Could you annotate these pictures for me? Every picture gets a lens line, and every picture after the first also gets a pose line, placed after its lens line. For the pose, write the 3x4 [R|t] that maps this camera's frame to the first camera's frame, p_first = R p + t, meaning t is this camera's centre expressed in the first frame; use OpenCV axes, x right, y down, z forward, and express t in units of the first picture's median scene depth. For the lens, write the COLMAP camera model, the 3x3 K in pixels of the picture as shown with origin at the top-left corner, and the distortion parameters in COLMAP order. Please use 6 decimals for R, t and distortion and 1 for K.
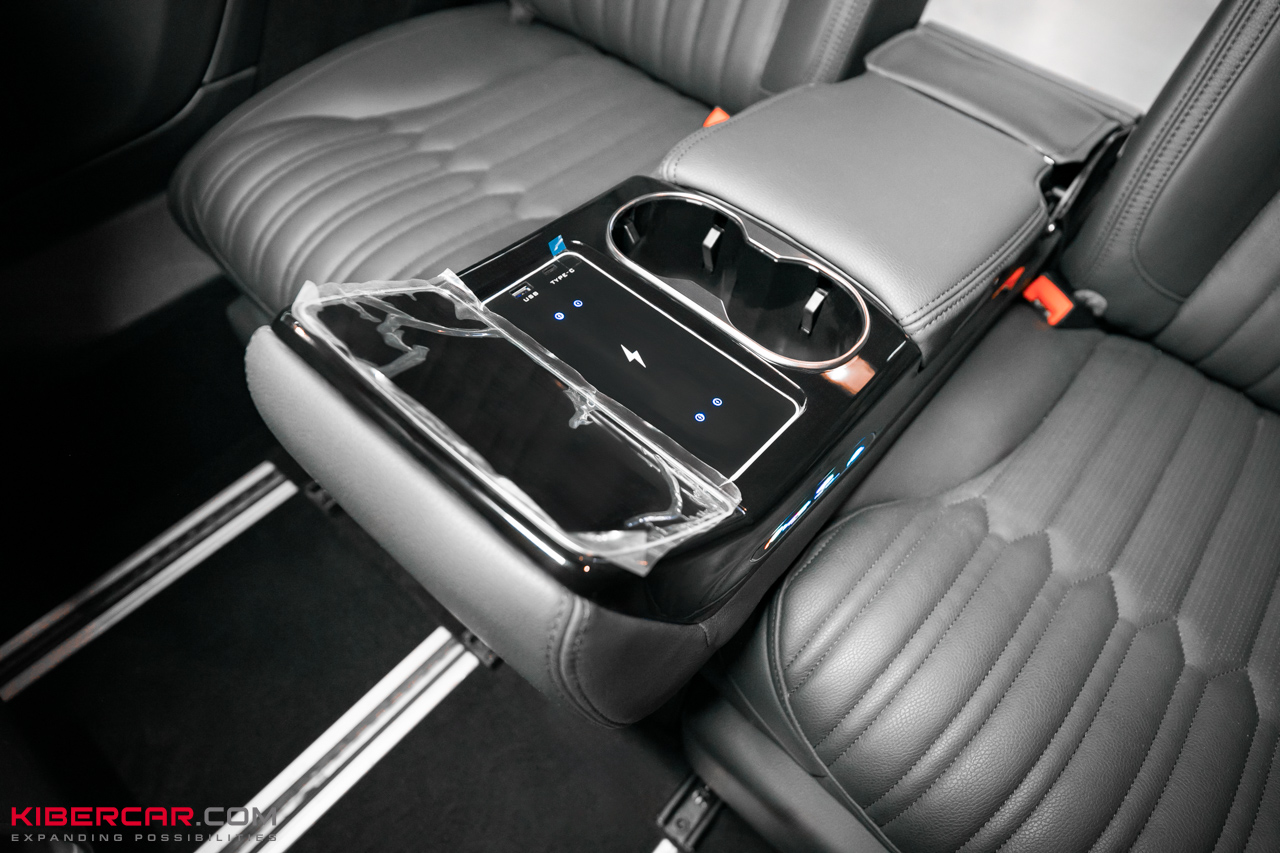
lens RADIAL K [[791.8, 0, 640.0], [0, 791.8, 426.5], [0, 0, 1]] dist [-0.003428, -0.001620]
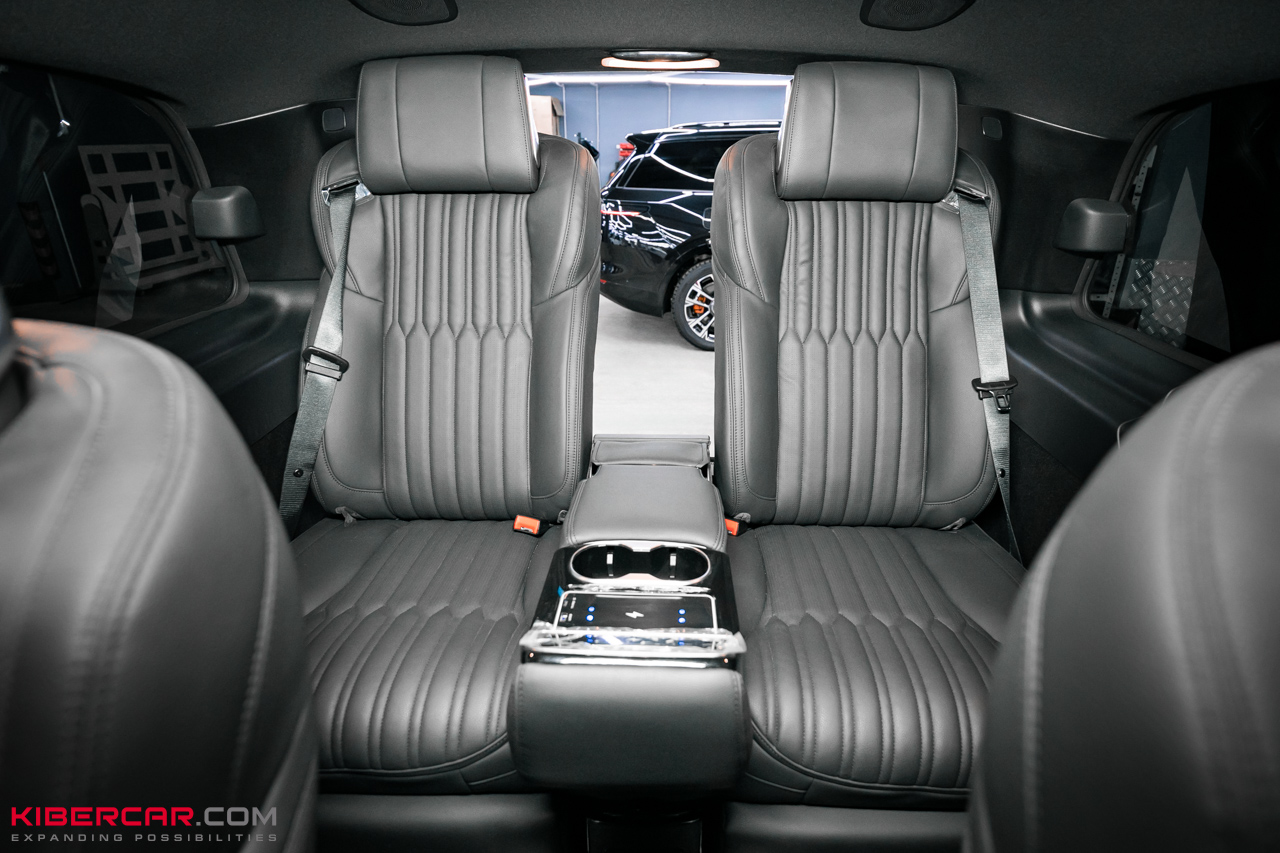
lens RADIAL K [[629.7, 0, 656.4], [0, 629.7, 424.6], [0, 0, 1]] dist [-0.026779, -0.000951]
pose [[0.775446, -0.320472, 0.544042, -0.500025], [0.540353, 0.782564, -0.309212, 0.042450], [-0.326654, 0.533751, 0.780004, -0.391500]]
